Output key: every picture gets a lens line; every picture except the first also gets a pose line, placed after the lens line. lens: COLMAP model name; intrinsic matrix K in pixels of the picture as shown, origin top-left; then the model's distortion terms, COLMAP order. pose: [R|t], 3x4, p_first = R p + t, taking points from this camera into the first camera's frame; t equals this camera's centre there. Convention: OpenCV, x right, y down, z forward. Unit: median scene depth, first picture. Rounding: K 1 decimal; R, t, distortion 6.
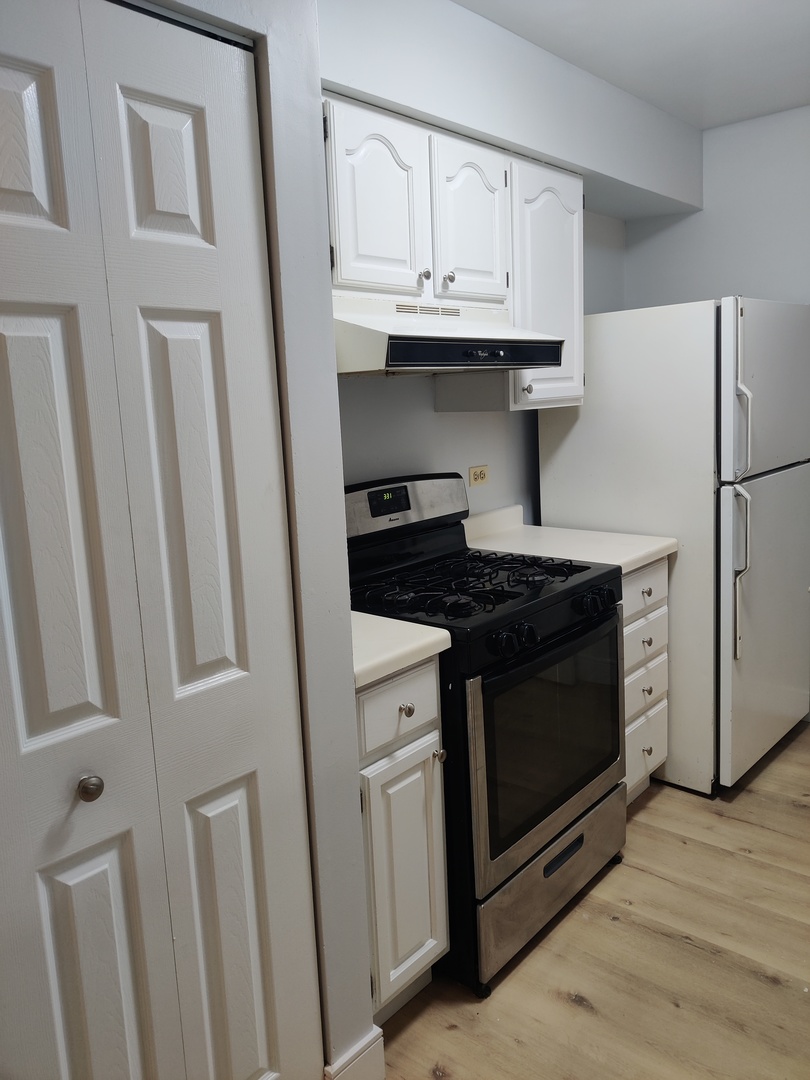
lens RADIAL K [[819.9, 0, 406.0], [0, 819.9, 508.2], [0, 0, 1]] dist [0.007785, -0.028926]
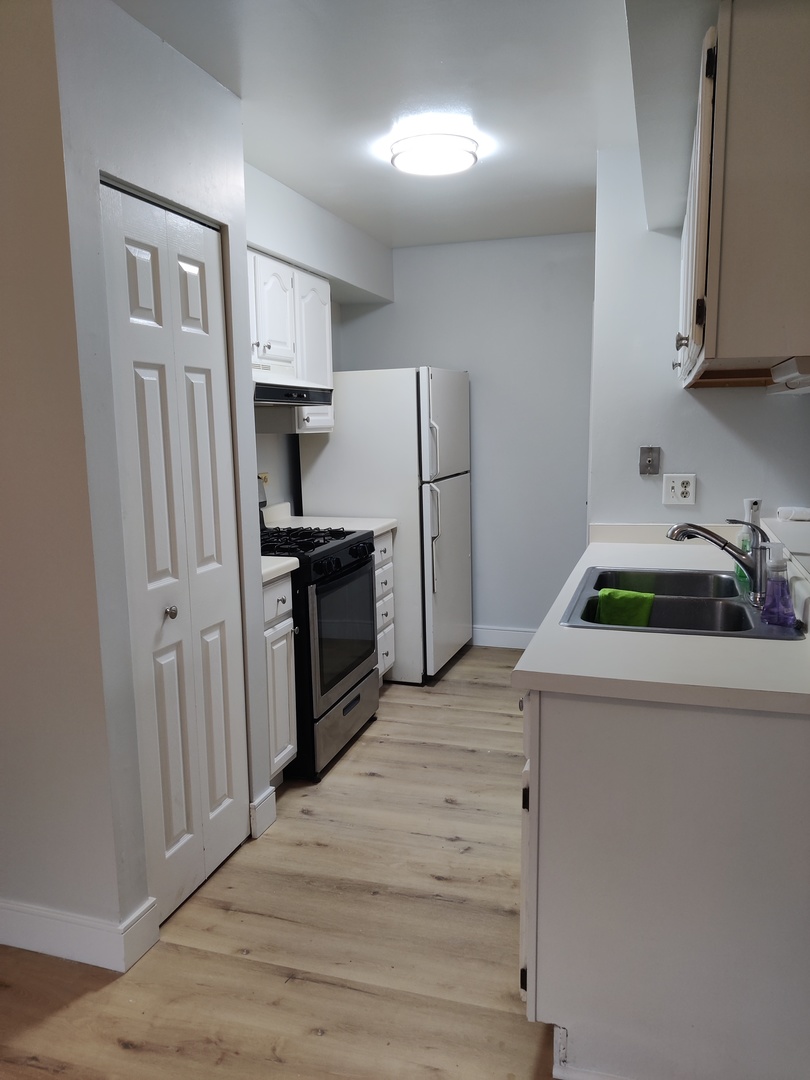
lens RADIAL K [[819.9, 0, 406.0], [0, 819.9, 508.2], [0, 0, 1]] dist [0.007785, -0.028926]
pose [[0.914655, -0.012217, 0.404050, -0.334590], [0.031900, 0.998607, -0.042019, 0.099132], [-0.402974, 0.051322, 0.913771, -0.507761]]
